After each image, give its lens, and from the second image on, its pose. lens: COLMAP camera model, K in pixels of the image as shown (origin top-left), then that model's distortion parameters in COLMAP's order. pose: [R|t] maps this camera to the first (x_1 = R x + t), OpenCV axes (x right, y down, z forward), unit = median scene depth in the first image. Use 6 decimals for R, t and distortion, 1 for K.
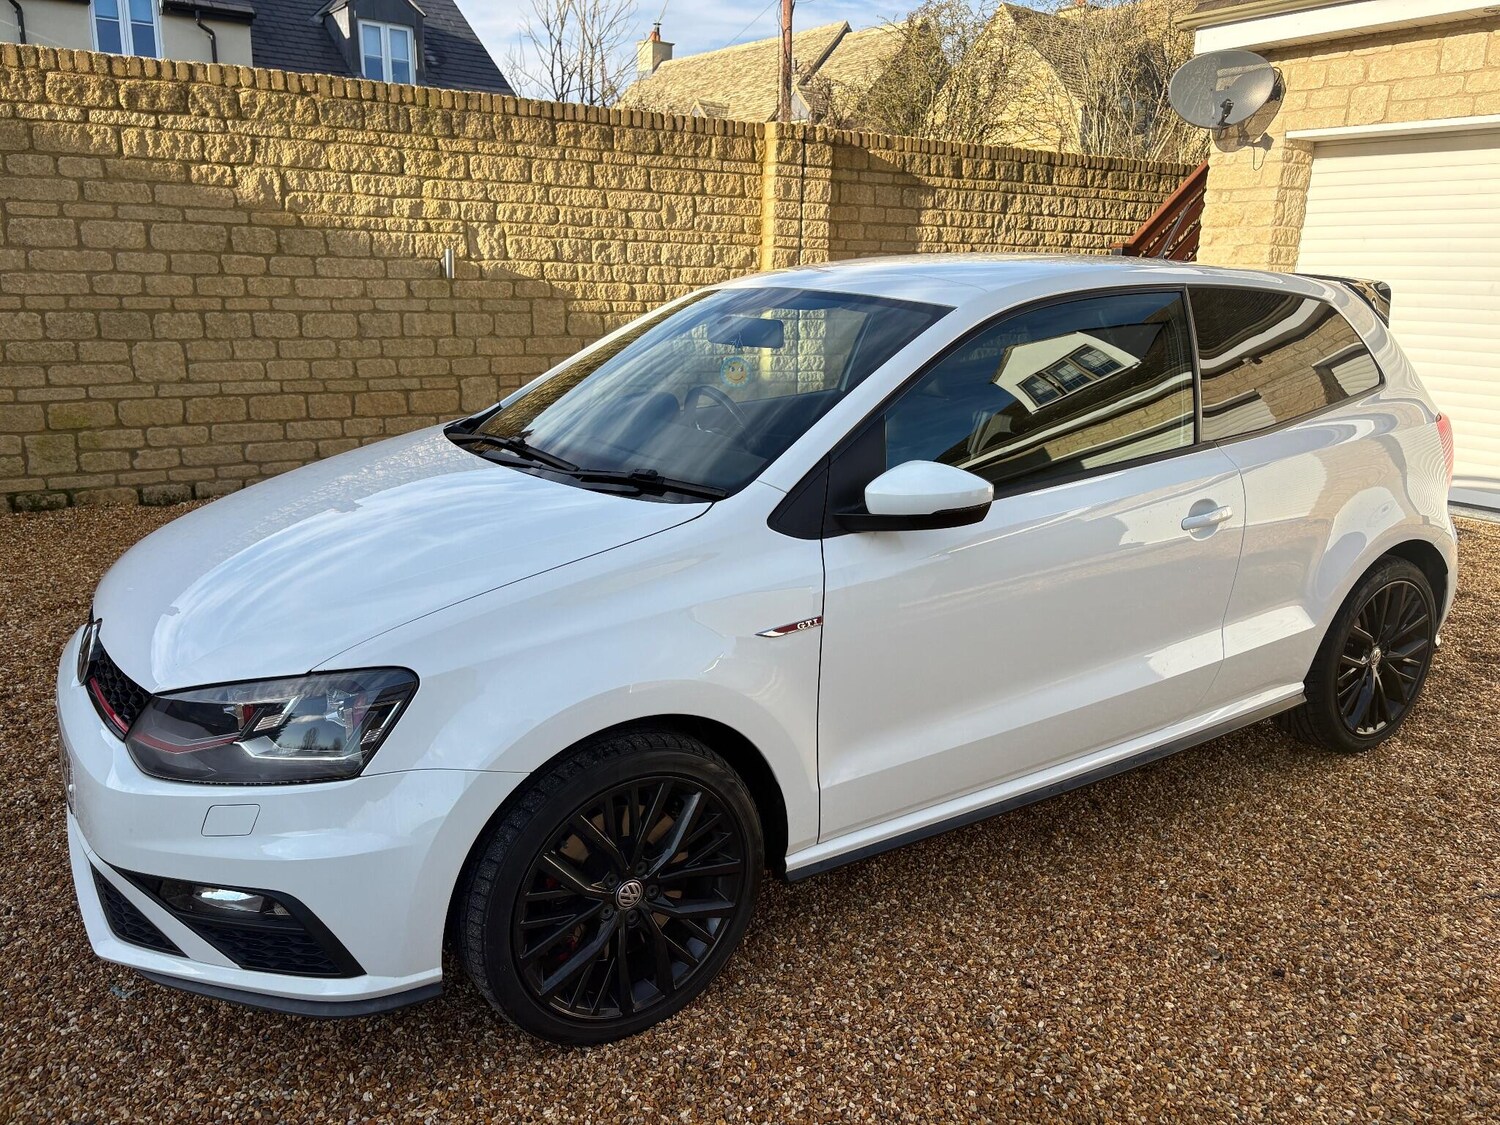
lens RADIAL K [[1126.6, 0, 742.9], [0, 1126.6, 561.5], [0, 0, 1]] dist [0.071565, -0.075720]
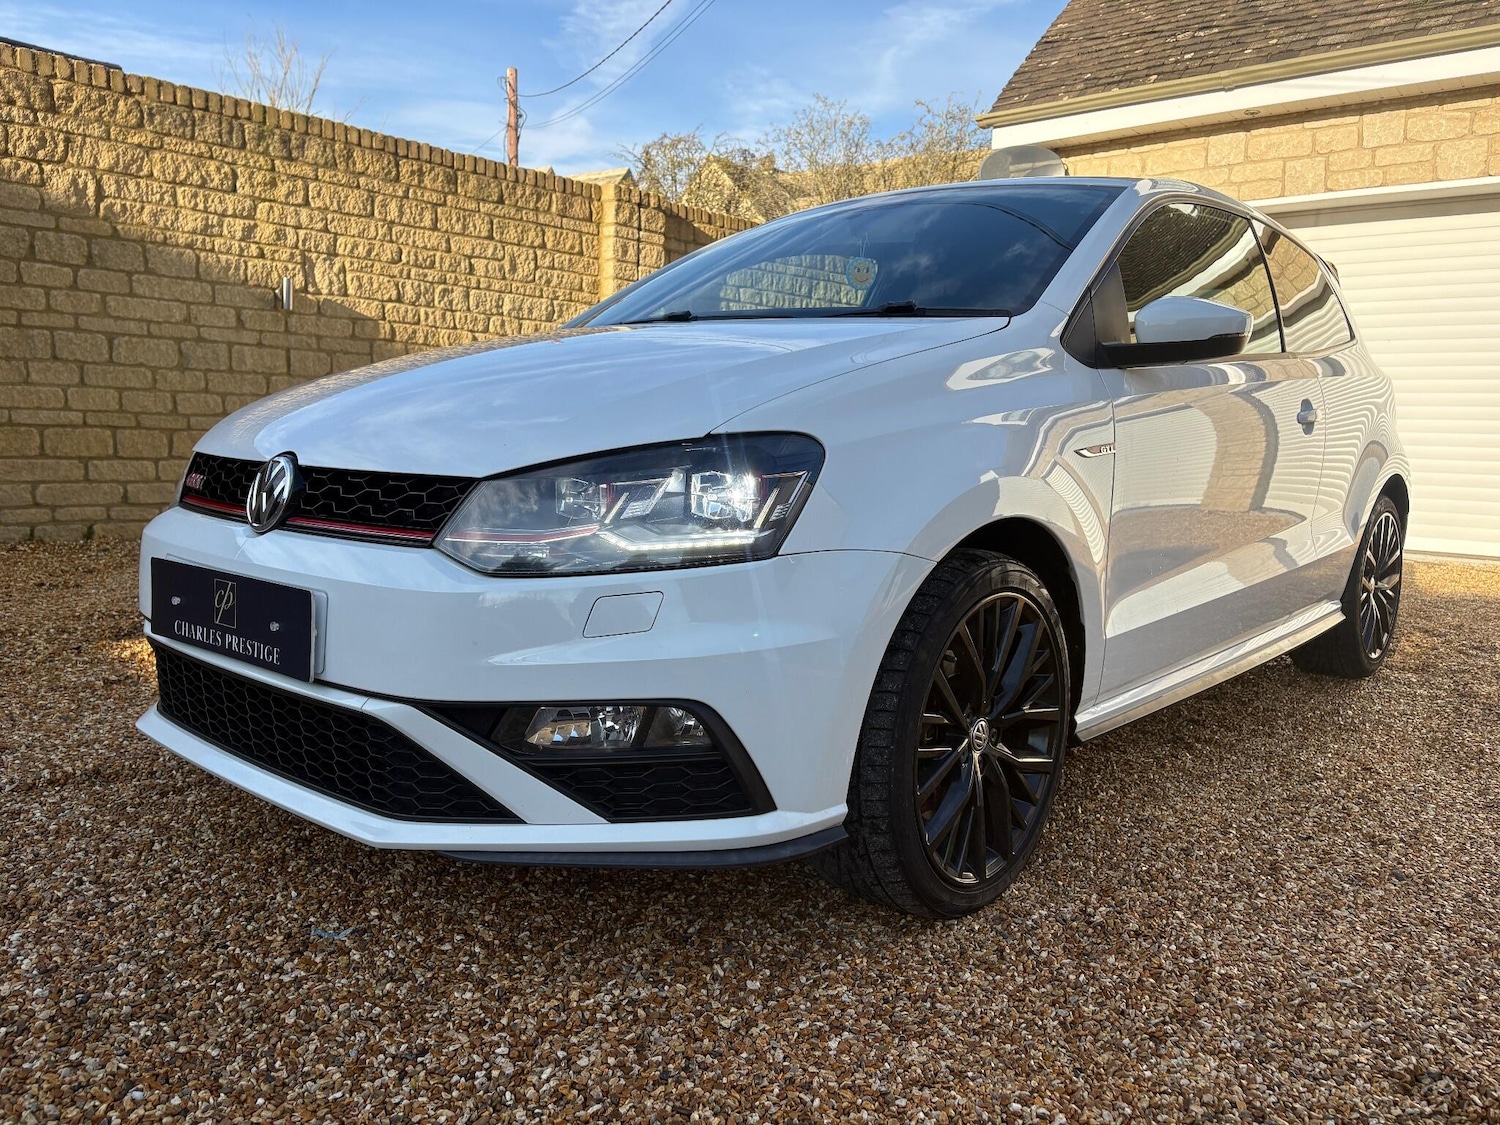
lens RADIAL K [[1126.6, 0, 741.9], [0, 1126.6, 564.4], [0, 0, 1]] dist [0.071565, -0.075720]
pose [[0.961946, -0.021785, 0.272369, -0.162972], [0.055809, 0.991467, -0.117806, 0.081025], [-0.267478, 0.128524, 0.954954, 0.061932]]
